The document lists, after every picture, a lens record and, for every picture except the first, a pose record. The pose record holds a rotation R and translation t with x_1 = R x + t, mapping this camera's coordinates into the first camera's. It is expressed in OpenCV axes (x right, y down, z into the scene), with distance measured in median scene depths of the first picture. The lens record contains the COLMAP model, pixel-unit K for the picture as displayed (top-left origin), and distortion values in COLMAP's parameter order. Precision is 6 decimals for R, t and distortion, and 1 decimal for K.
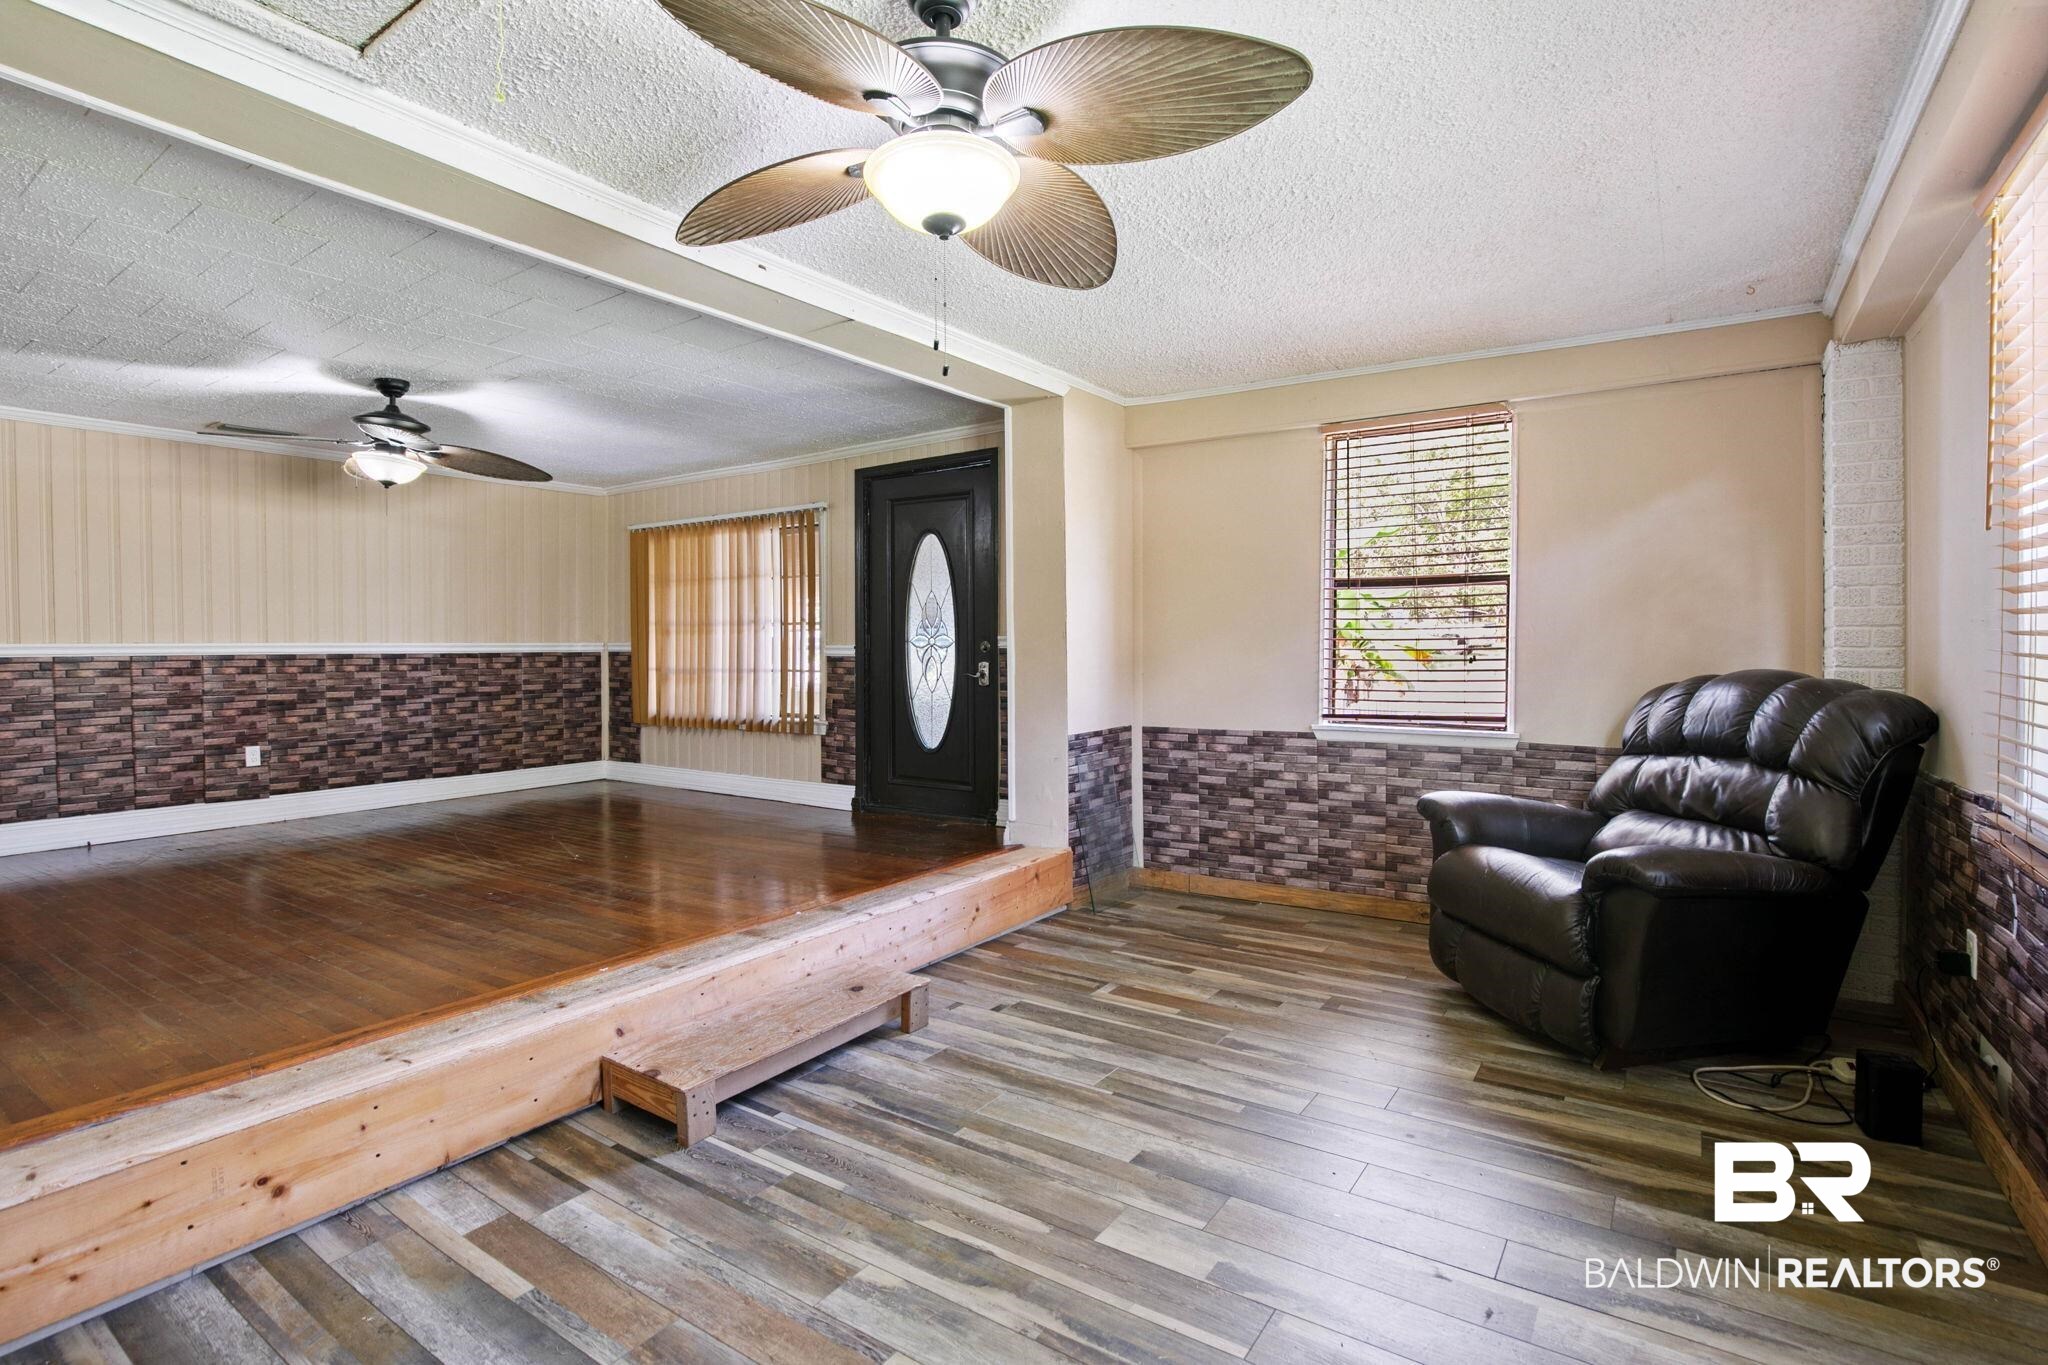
lens RADIAL K [[949.8, 0, 1009.7], [0, 949.8, 659.1], [0, 0, 1]] dist [-0.018933, 0.000060]
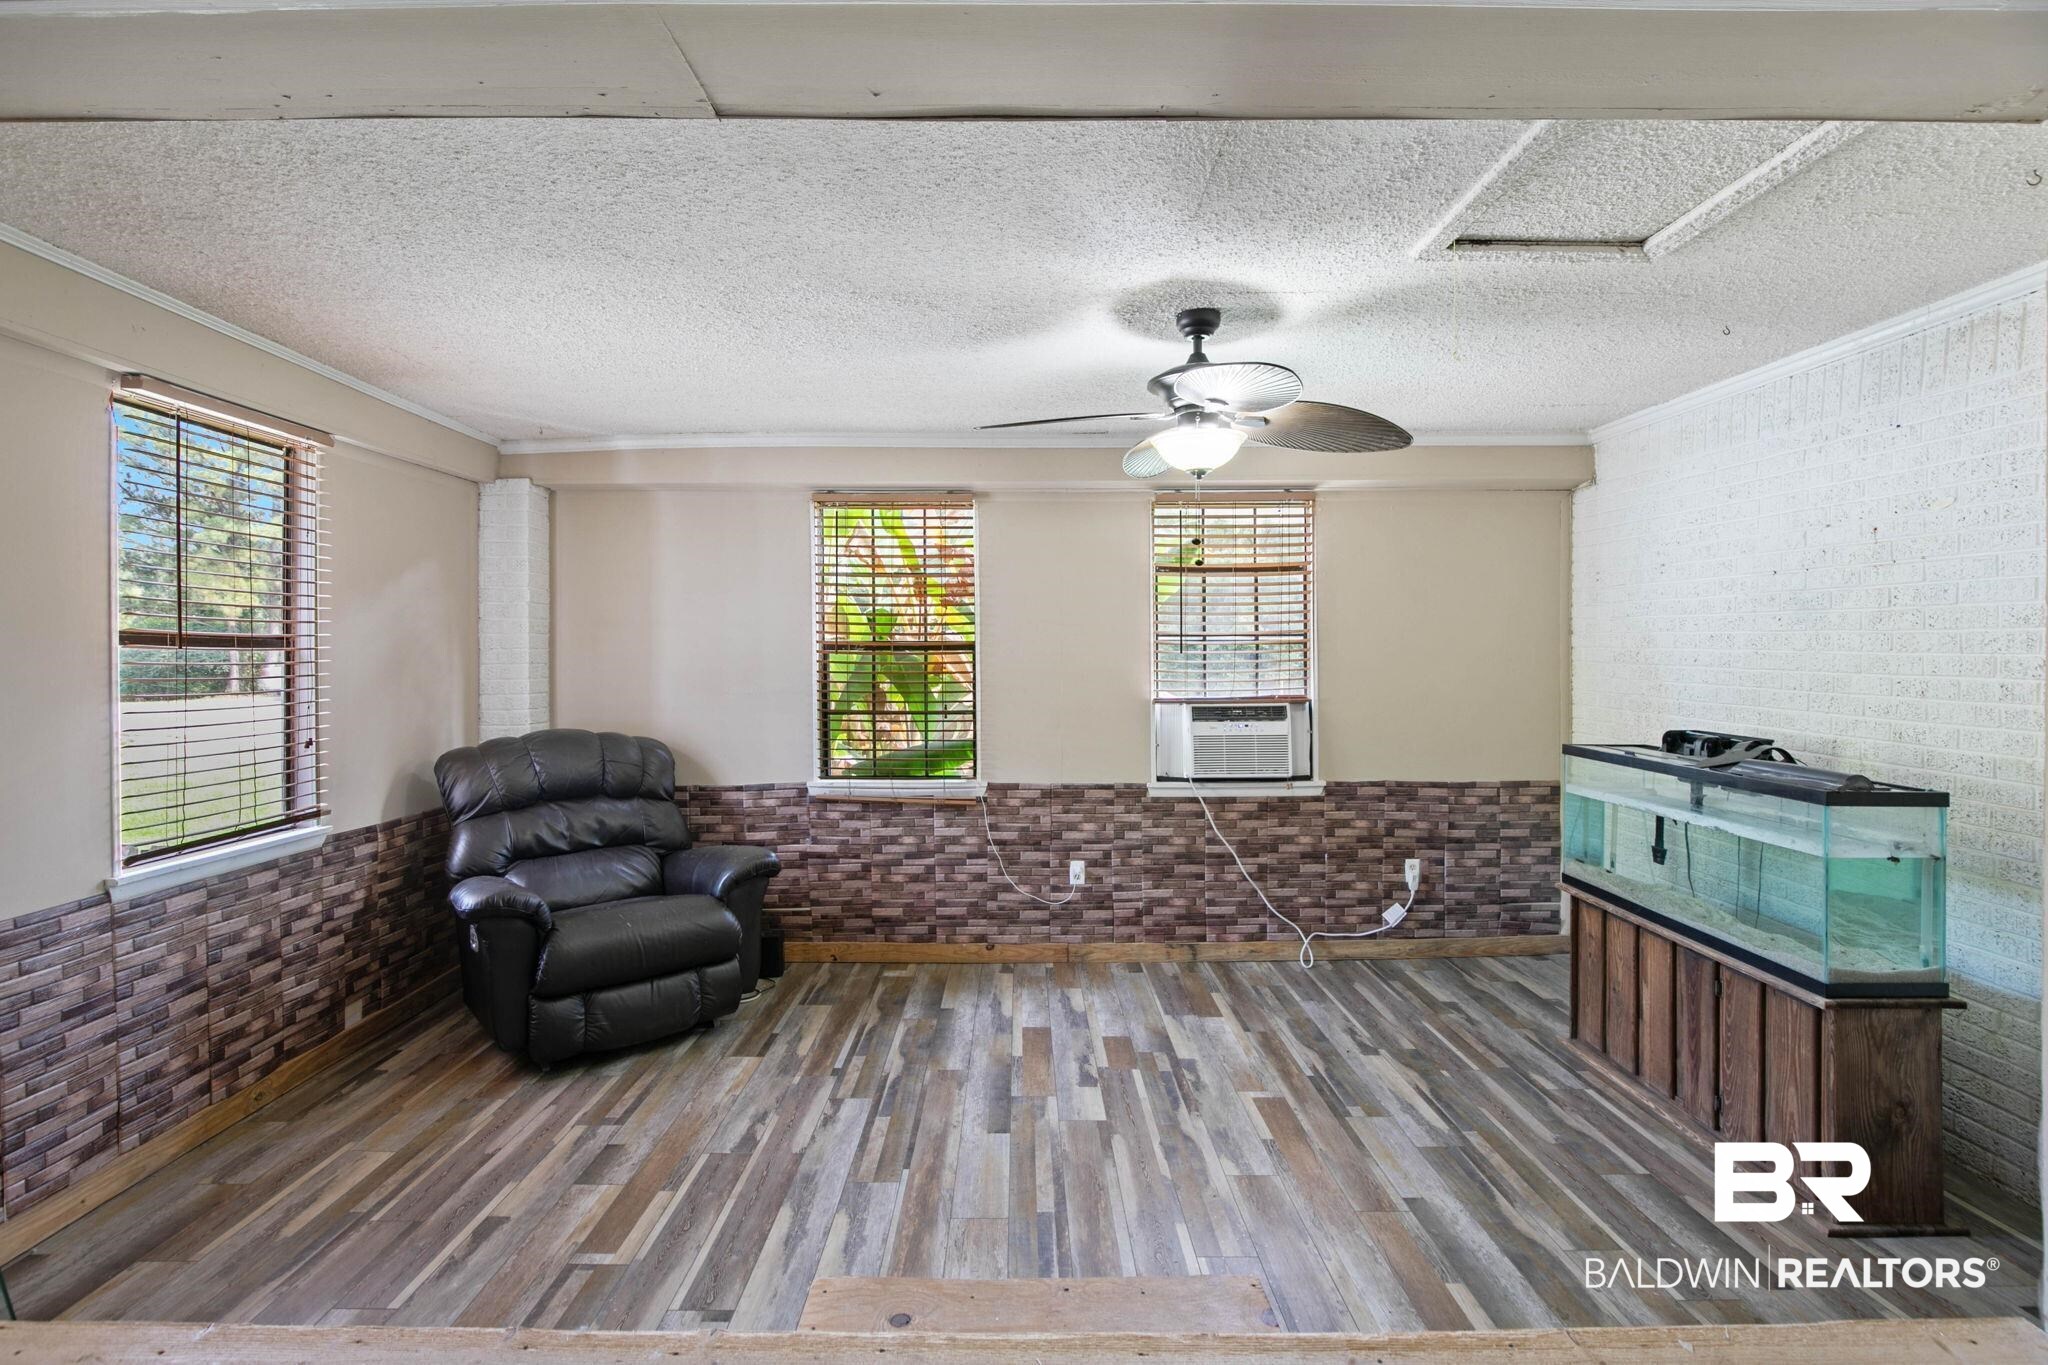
lens RADIAL K [[965.4, 0, 1090.4], [0, 965.4, 671.8], [0, 0, 1]] dist [-0.011501, 0.000435]
pose [[-0.604077, -0.009445, 0.796870, -0.486554], [0.010494, 0.999749, 0.019805, -0.060325], [-0.796857, 0.020326, -0.603826, 0.838795]]
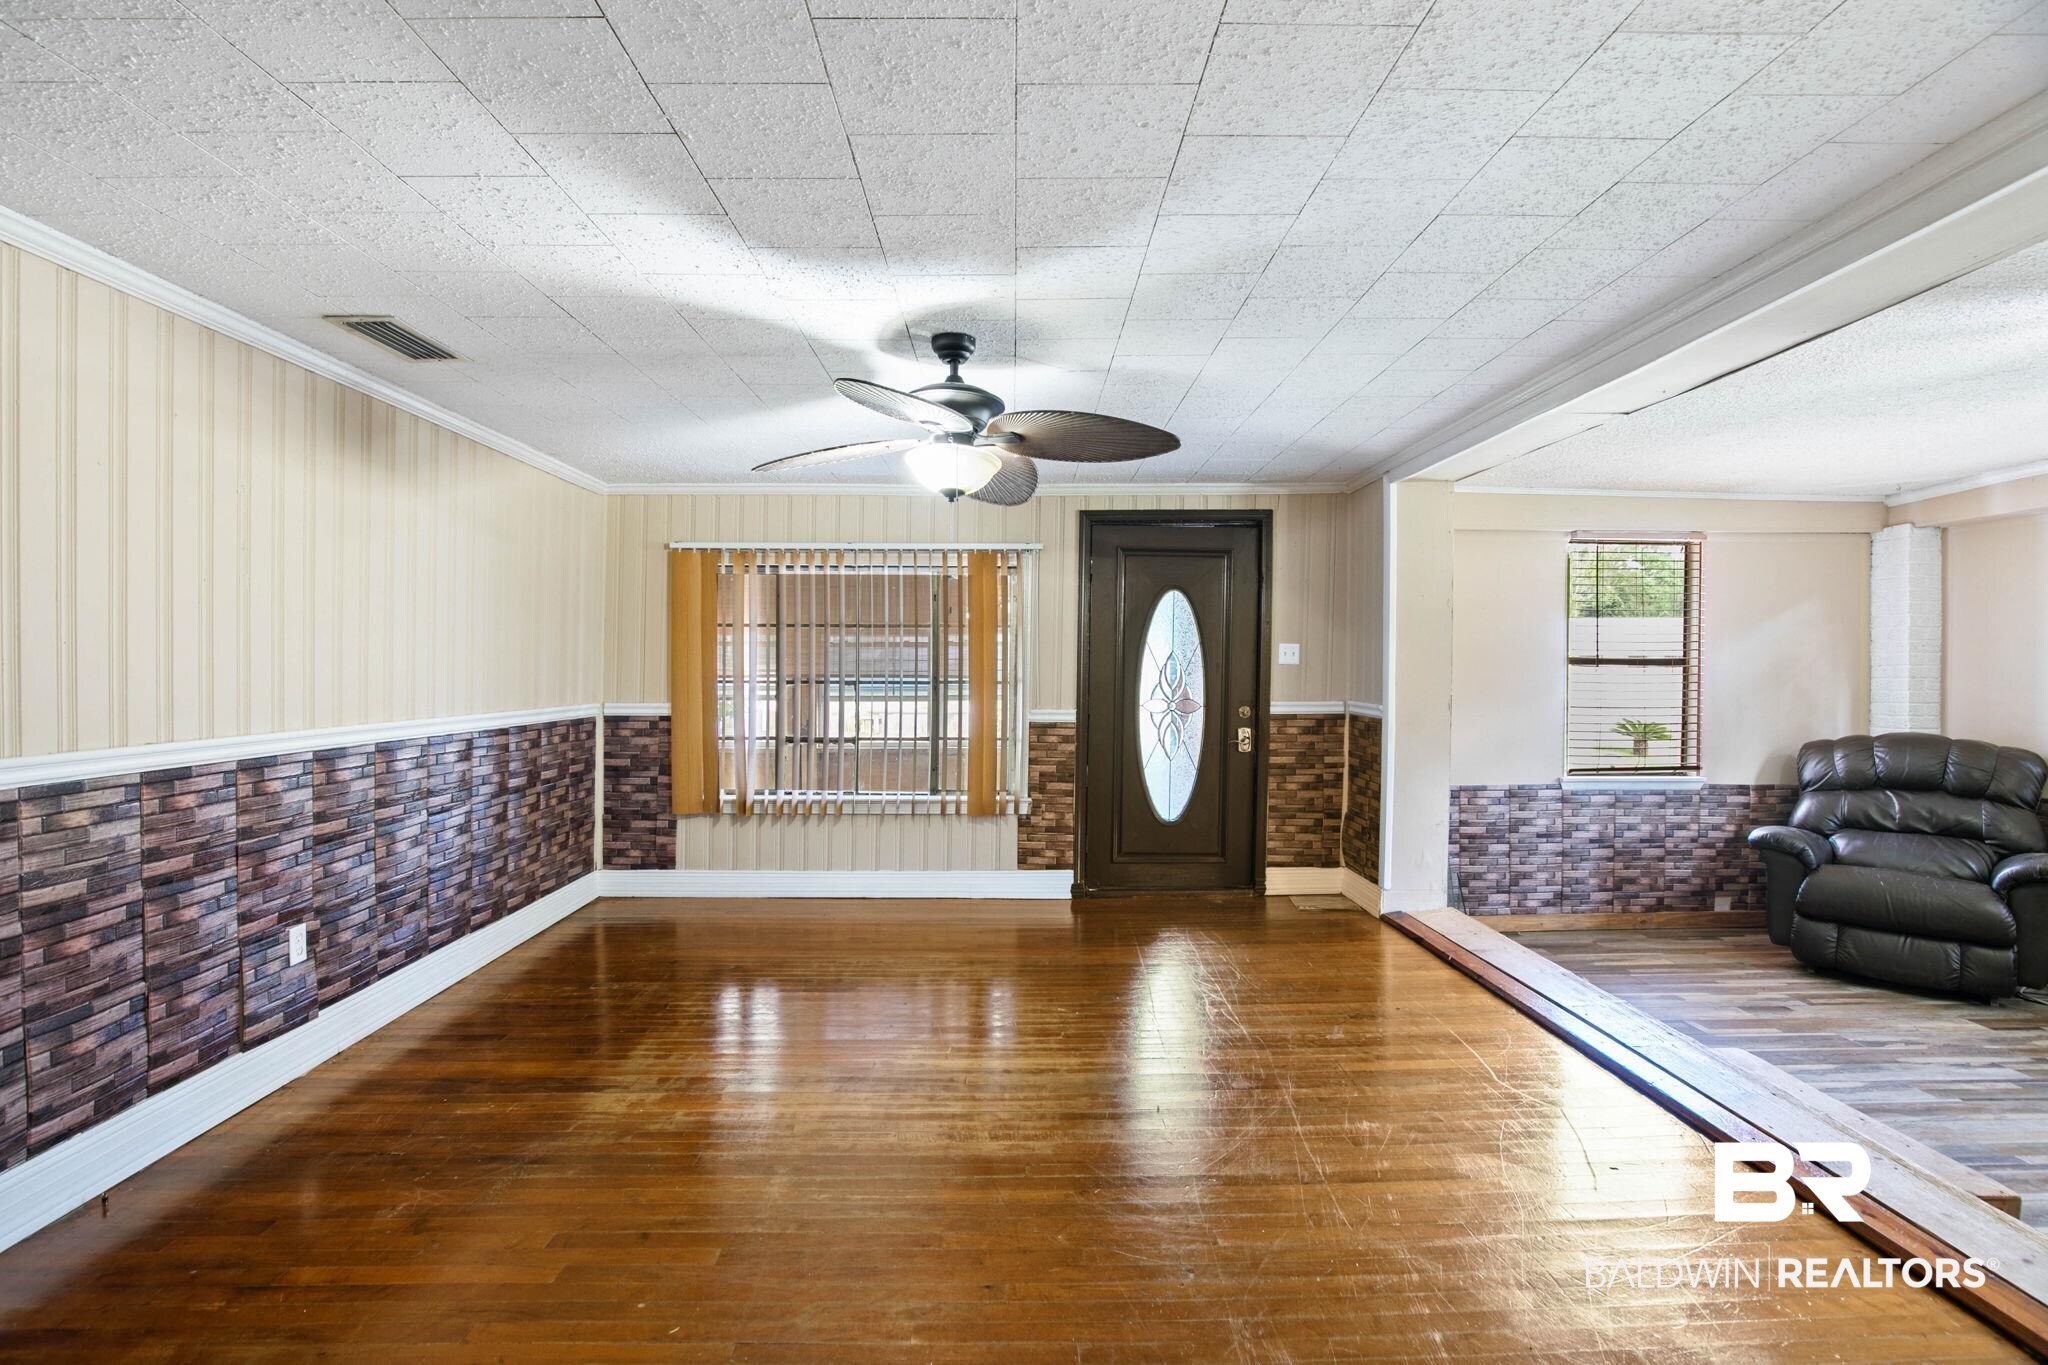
lens RADIAL K [[962.0, 0, 951.4], [0, 962.0, 677.1], [0, 0, 1]] dist [-0.023520, 0.001487]
pose [[0.826540, -0.000170, 0.562877, -0.963427], [0.000827, 0.999999, -0.000913, -0.055826], [-0.562877, 0.001220, 0.826540, 0.418961]]
